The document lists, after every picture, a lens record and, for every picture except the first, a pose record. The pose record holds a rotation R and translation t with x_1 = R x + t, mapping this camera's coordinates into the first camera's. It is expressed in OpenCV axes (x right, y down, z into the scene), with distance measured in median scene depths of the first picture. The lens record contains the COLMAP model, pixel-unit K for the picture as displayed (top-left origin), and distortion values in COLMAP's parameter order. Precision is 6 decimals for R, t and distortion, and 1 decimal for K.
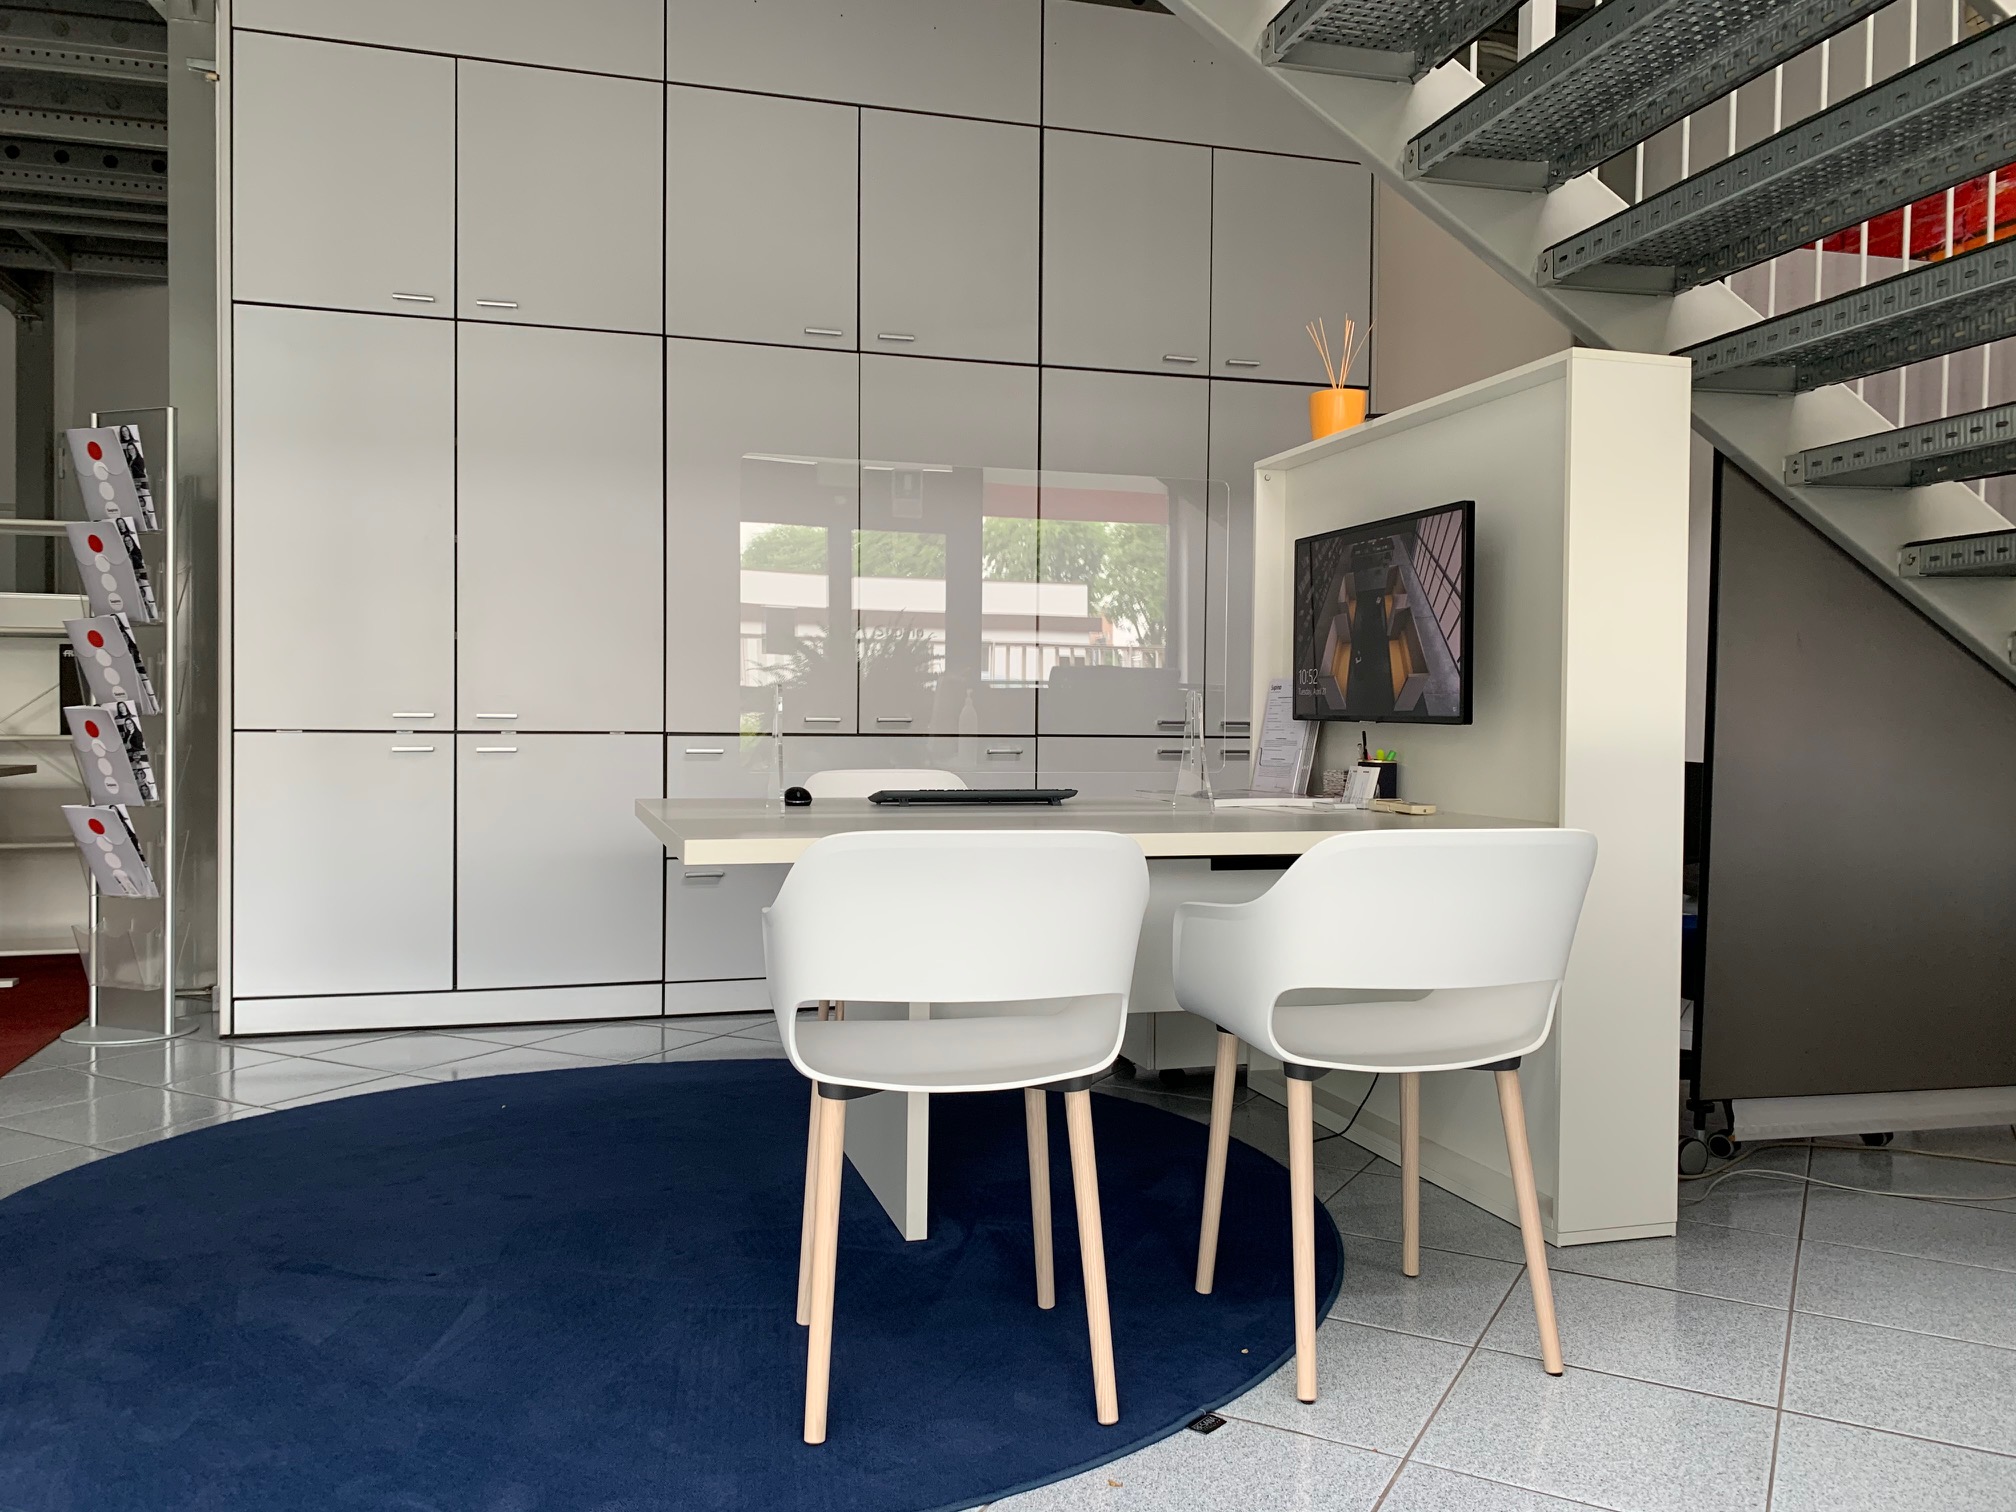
lens RADIAL K [[1504.1, 0, 1076.4], [0, 1504.1, 765.6], [0, 0, 1]] dist [0.009008, -0.039471]
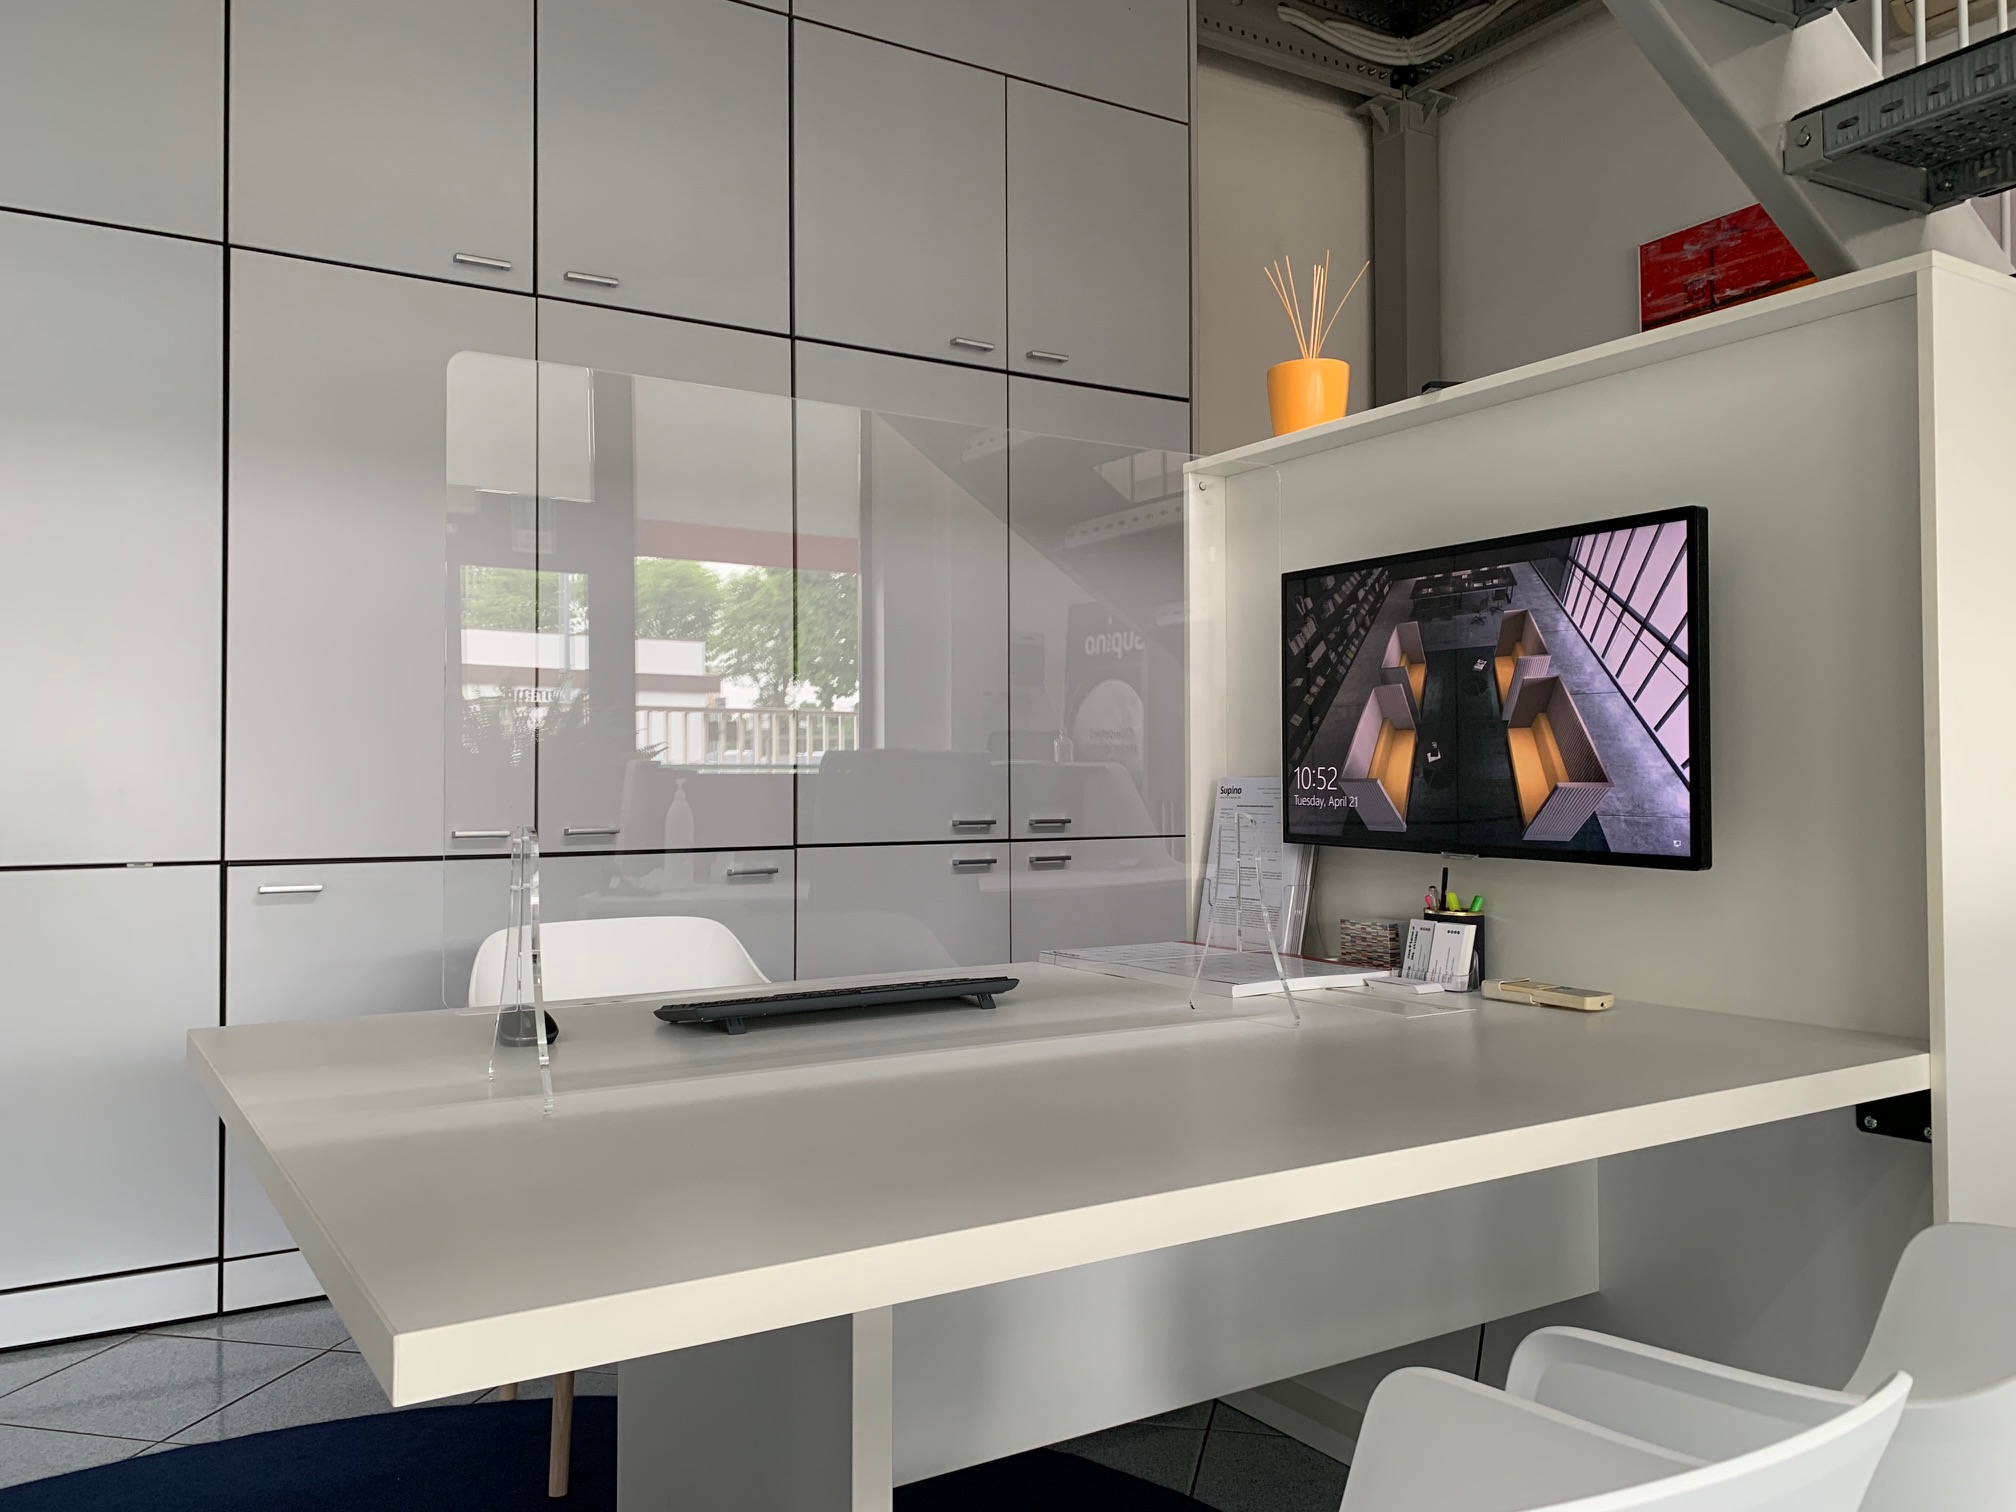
lens RADIAL K [[1504.1, 0, 1076.4], [0, 1504.1, 765.6], [0, 0, 1]] dist [0.009008, -0.039471]
pose [[0.965555, -0.007211, 0.260099, -0.126747], [0.017573, 0.999141, -0.037536, -0.044345], [-0.259605, 0.040814, 0.964852, 0.413105]]
